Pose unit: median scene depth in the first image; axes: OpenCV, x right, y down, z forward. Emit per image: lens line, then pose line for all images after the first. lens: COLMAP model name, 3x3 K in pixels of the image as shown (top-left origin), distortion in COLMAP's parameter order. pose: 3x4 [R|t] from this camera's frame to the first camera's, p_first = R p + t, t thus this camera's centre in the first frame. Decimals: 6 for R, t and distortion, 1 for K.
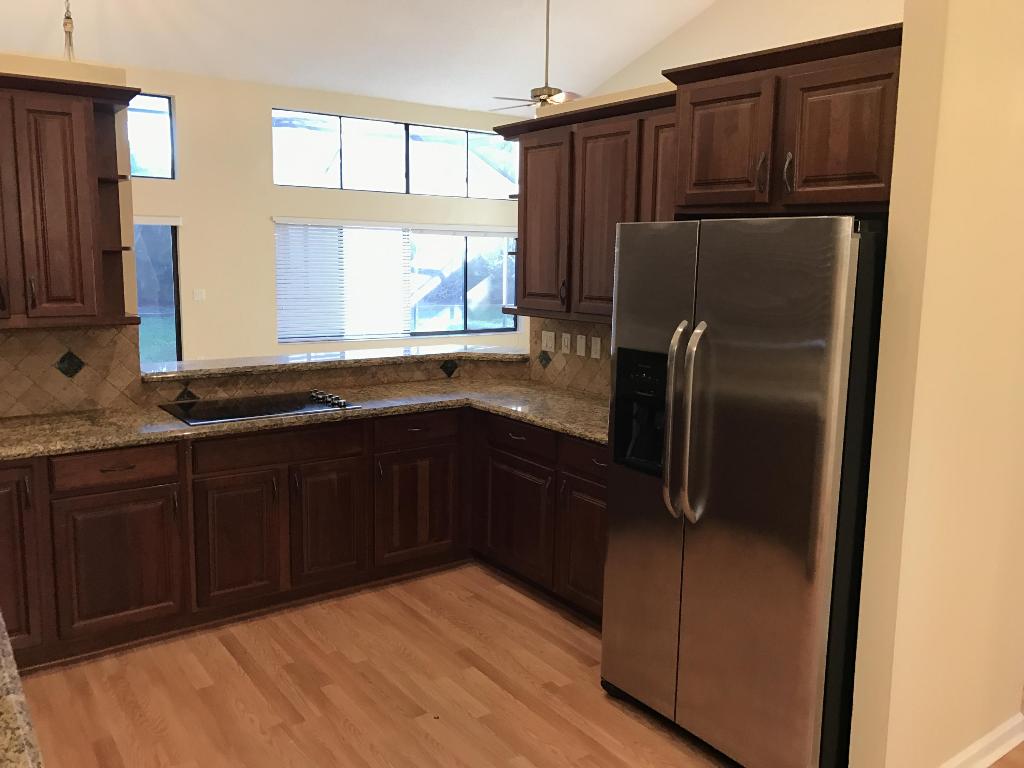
lens RADIAL K [[838.0, 0, 512.0], [0, 838.0, 376.6], [0, 0, 1]] dist [0.021614, -0.002654]
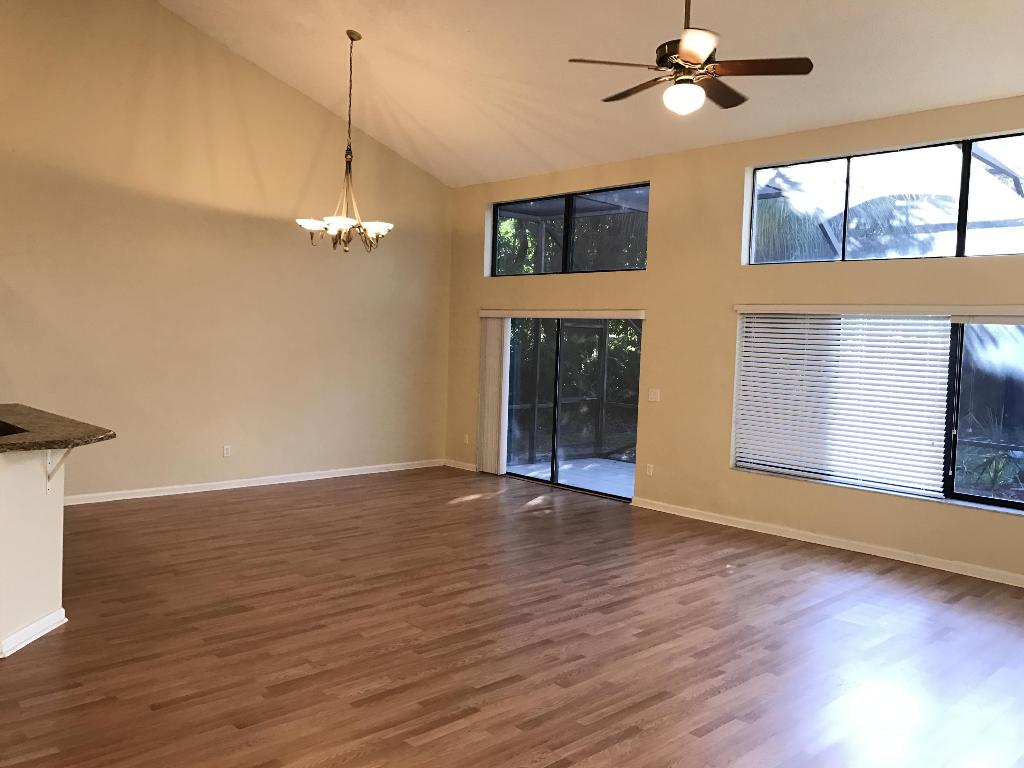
lens RADIAL K [[832.7, 0, 512.0], [0, 832.7, 384.0], [0, 0, 1]] dist [0.052313, -0.137075]
pose [[0.149510, 0.045770, -0.987700, 1.172145], [-0.174869, 0.984405, 0.019147, -0.245543], [0.973174, 0.169856, 0.155182, 1.761029]]
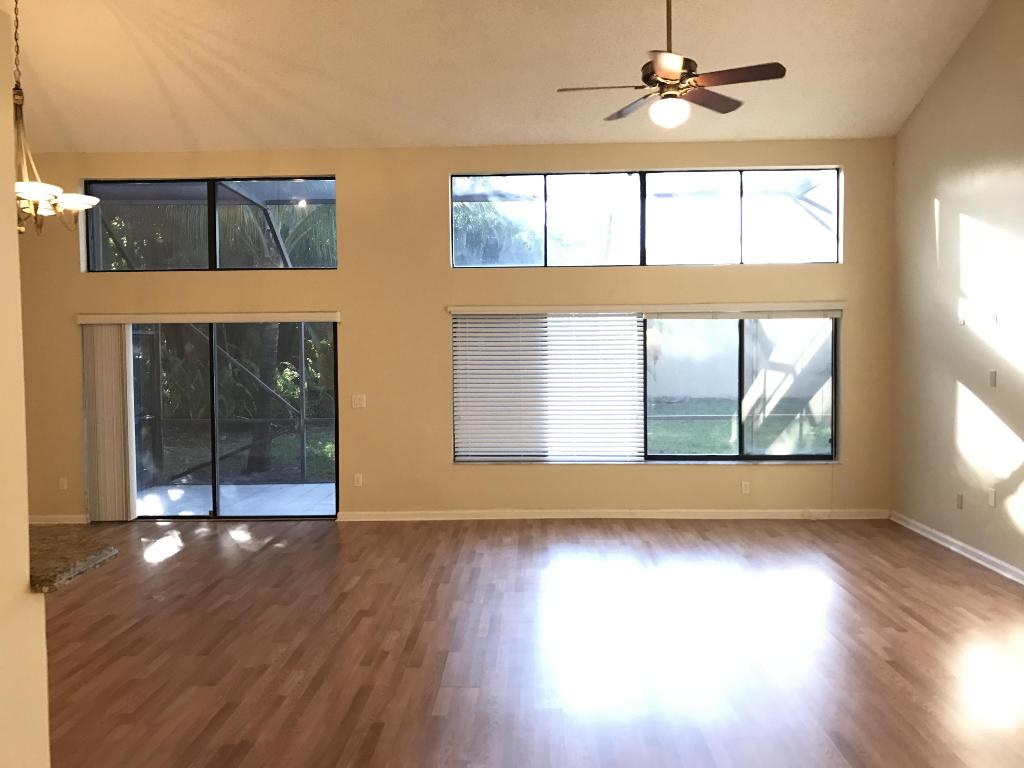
lens RADIAL K [[838.0, 0, 512.0], [0, 838.0, 376.6], [0, 0, 1]] dist [0.021614, -0.002654]
pose [[0.800735, -0.001958, -0.599016, 0.629957], [-0.063879, 0.994013, -0.088639, -0.141109], [0.595603, 0.109241, 0.795816, 1.031119]]
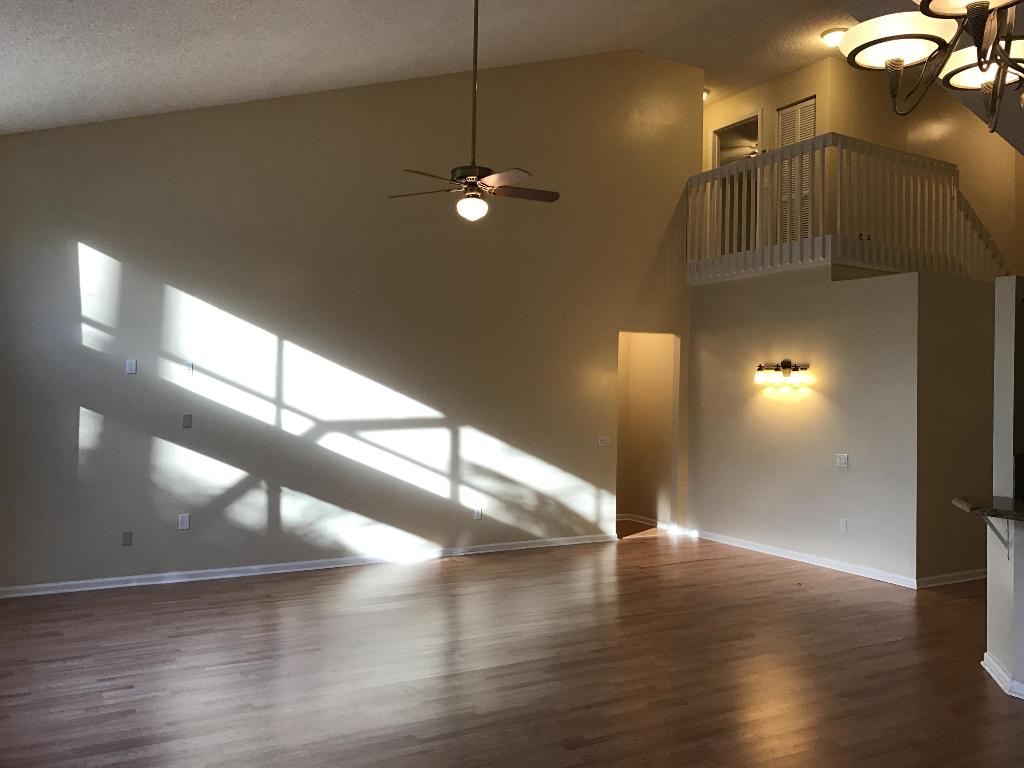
lens RADIAL K [[838.0, 0, 512.0], [0, 838.0, 376.6], [0, 0, 1]] dist [0.021614, -0.002654]
pose [[0.085134, 0.003165, 0.996364, -1.417684], [0.128649, 0.991589, -0.014142, -0.313450], [-0.988029, 0.129385, 0.084011, 1.938438]]
